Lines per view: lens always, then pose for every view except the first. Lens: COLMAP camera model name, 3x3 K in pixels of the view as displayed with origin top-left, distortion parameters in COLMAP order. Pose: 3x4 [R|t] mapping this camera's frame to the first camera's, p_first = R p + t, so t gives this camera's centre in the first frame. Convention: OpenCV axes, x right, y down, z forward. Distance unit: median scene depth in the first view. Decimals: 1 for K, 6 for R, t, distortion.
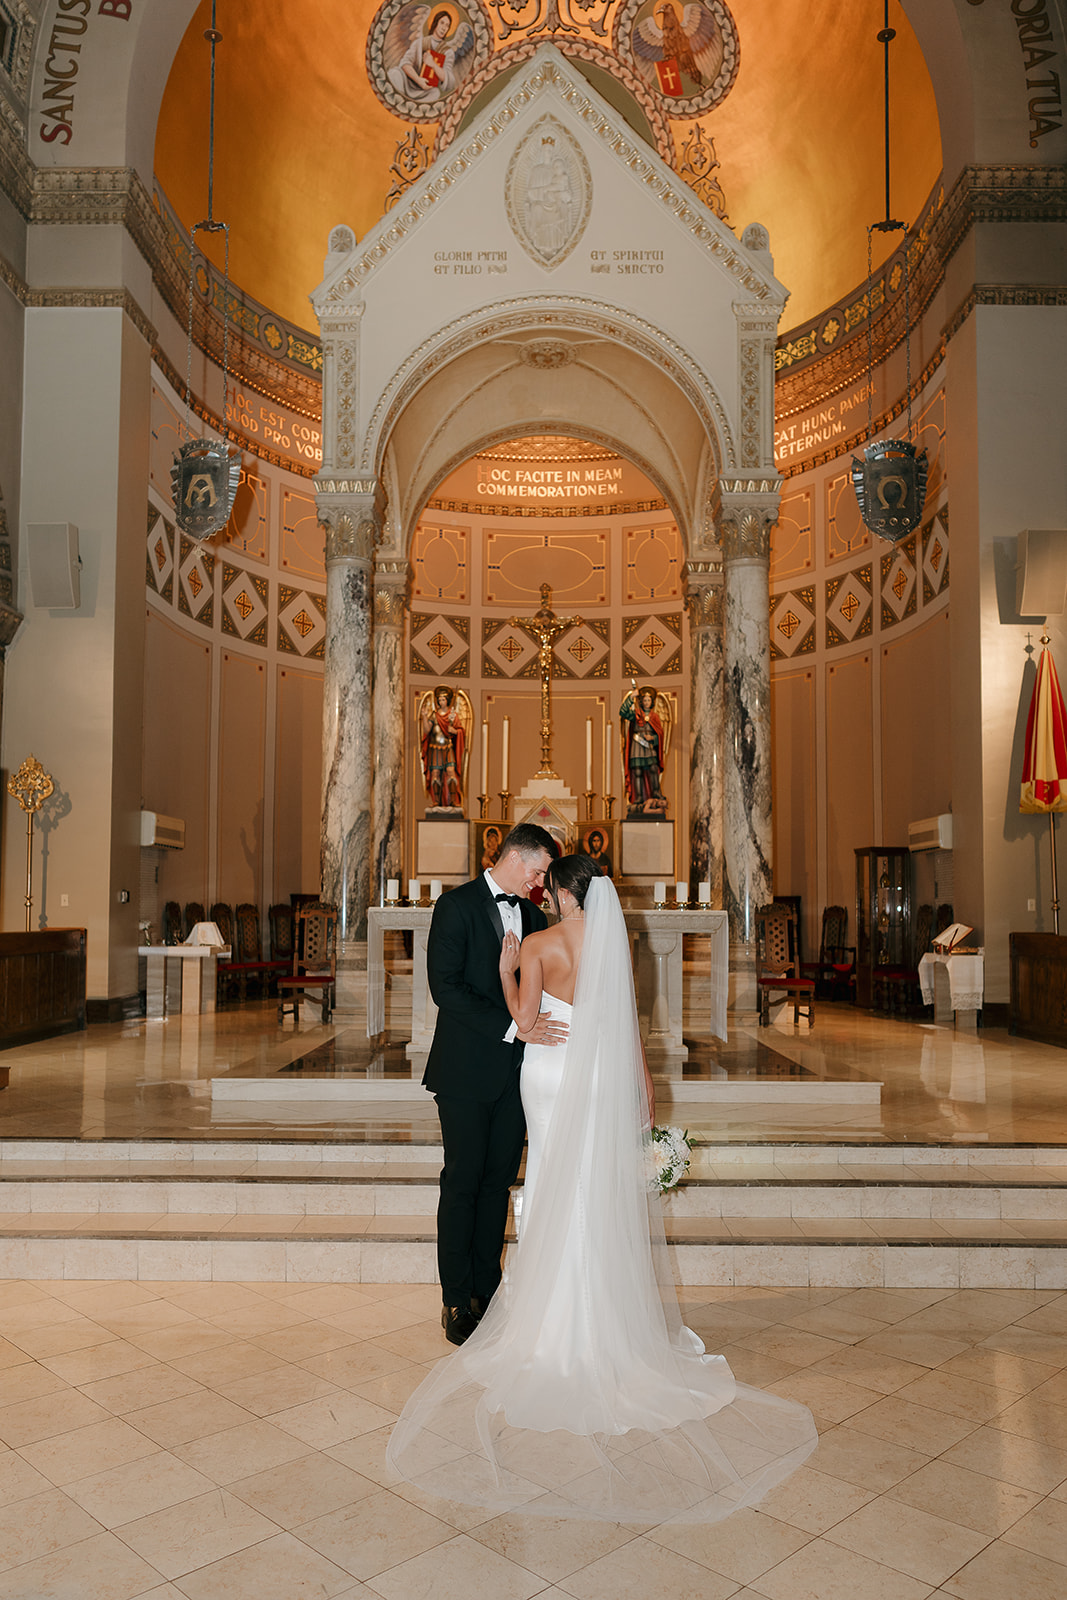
lens RADIAL K [[1167.6, 0, 531.2], [0, 1167.6, 855.6], [0, 0, 1]] dist [0.001268, 0.001791]
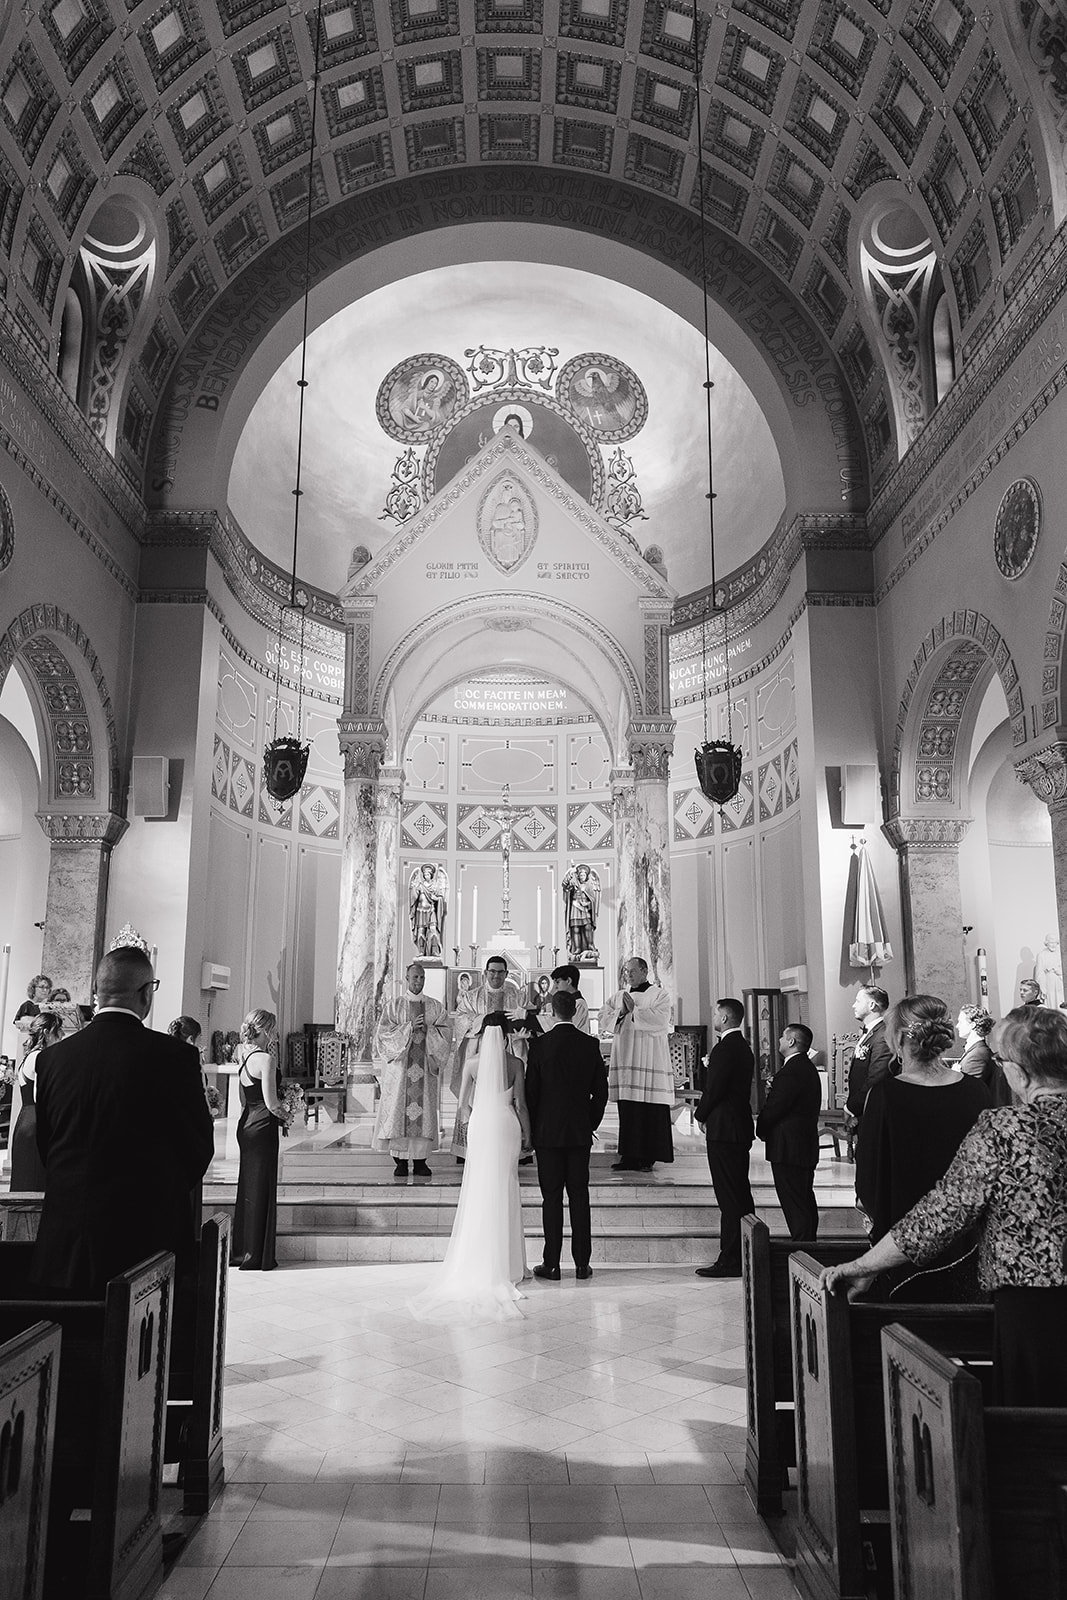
lens RADIAL K [[1101.2, 0, 512.1], [0, 1101.2, 835.9], [0, 0, 1]] dist [-0.003833, -0.000439]
pose [[0.999926, 0.002582, 0.011924, 0.004538], [-0.001011, 0.991524, -0.129917, -0.015604], [-0.012158, 0.129895, 0.991453, -0.234338]]
